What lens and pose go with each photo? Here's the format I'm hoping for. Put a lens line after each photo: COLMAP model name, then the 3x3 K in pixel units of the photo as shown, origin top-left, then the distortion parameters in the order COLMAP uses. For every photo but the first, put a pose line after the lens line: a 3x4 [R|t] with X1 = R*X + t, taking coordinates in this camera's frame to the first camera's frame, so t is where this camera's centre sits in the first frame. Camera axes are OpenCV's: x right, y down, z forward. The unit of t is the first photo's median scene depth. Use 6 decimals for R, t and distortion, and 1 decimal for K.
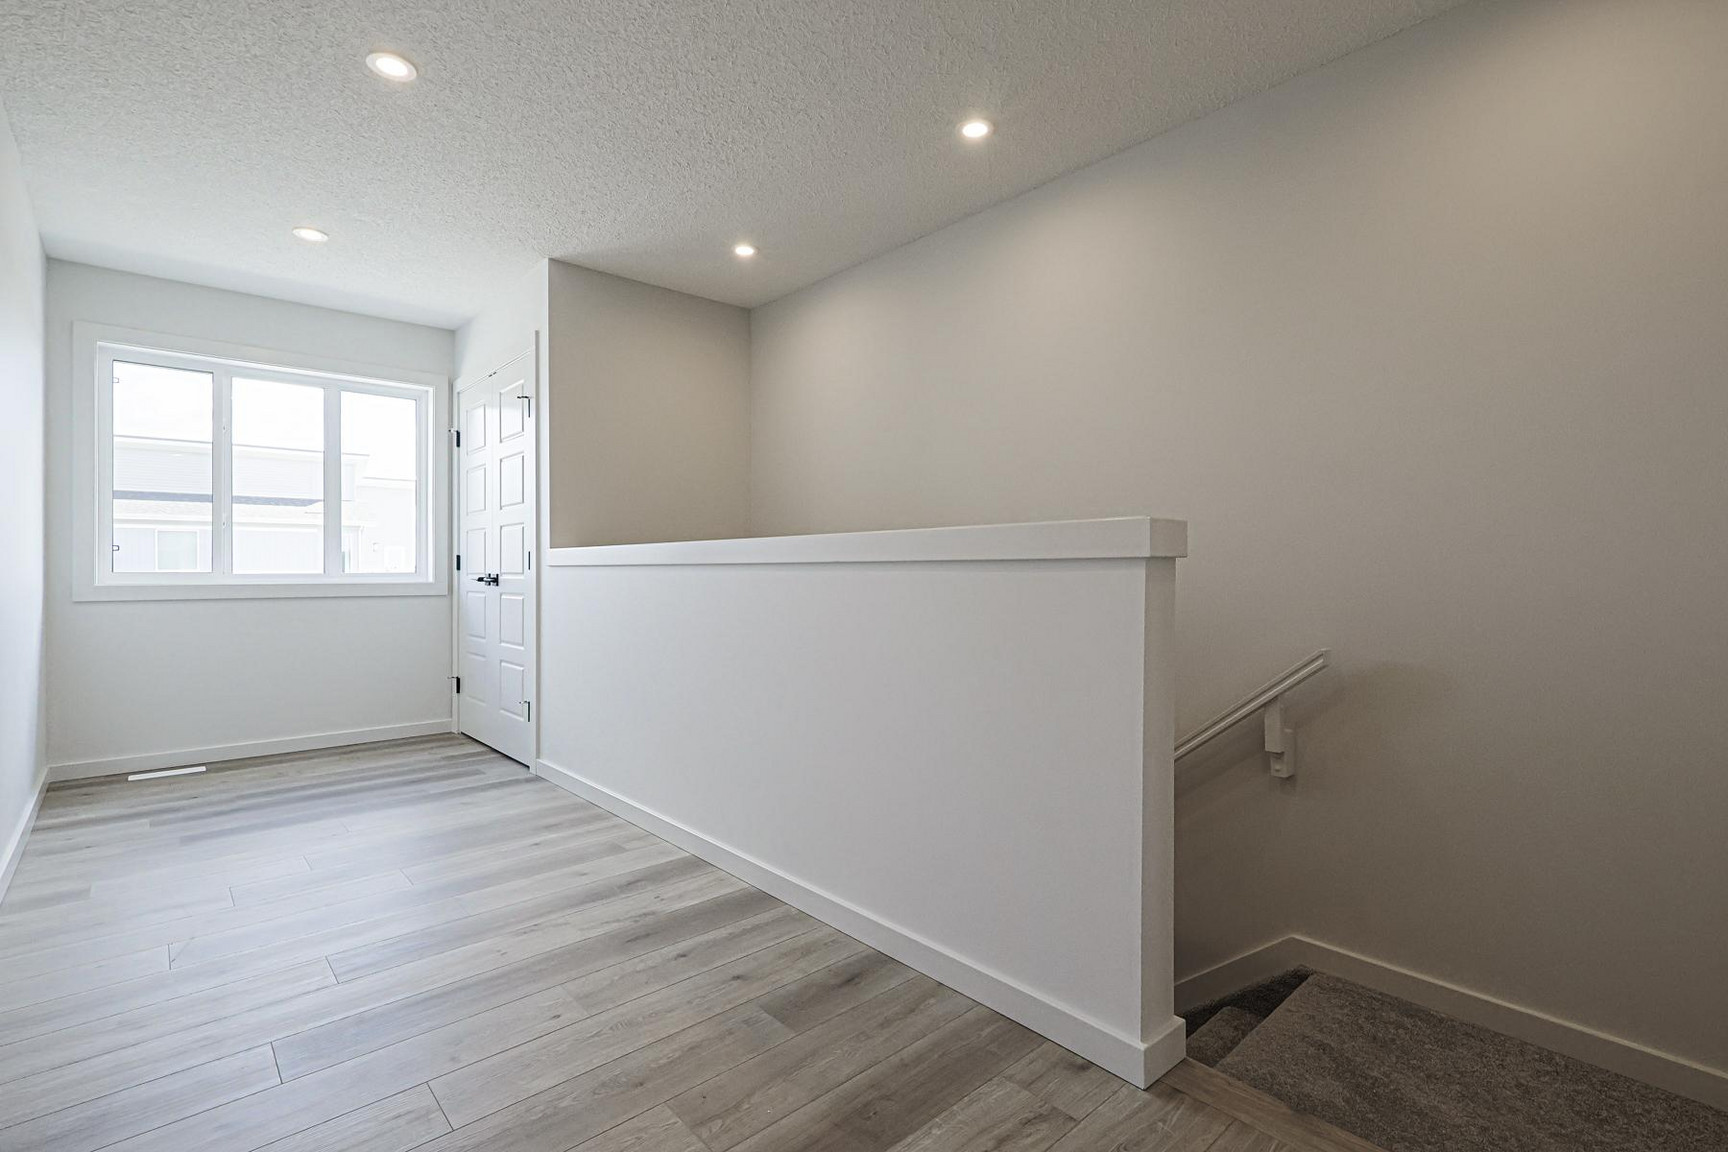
lens RADIAL K [[795.9, 0, 851.5], [0, 795.9, 566.7], [0, 0, 1]] dist [0.001118, 0.000085]
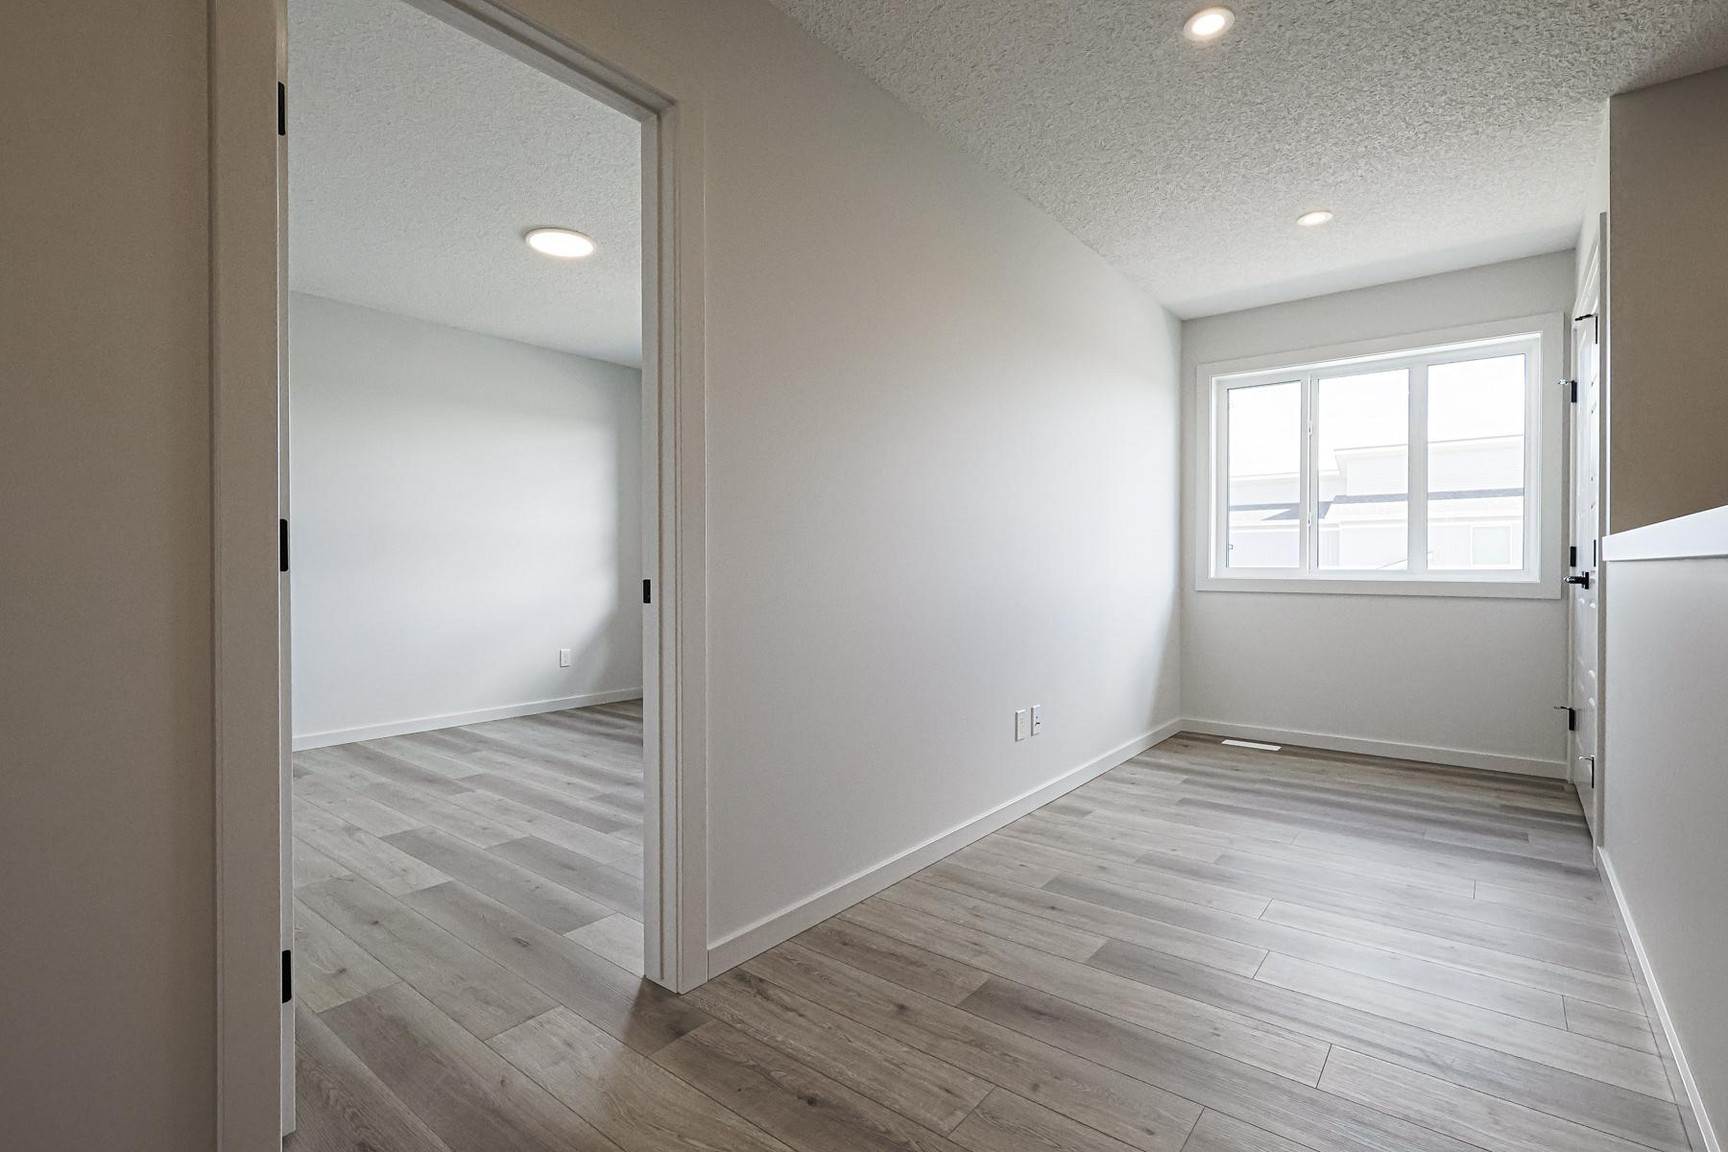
lens RADIAL K [[795.9, 0, 851.5], [0, 795.9, 566.7], [0, 0, 1]] dist [0.001118, 0.000085]
pose [[0.172994, 0.002962, -0.984919, 0.142238], [-0.001290, 0.999995, 0.002781, 0.003154], [0.984922, 0.000789, 0.172997, 0.223414]]
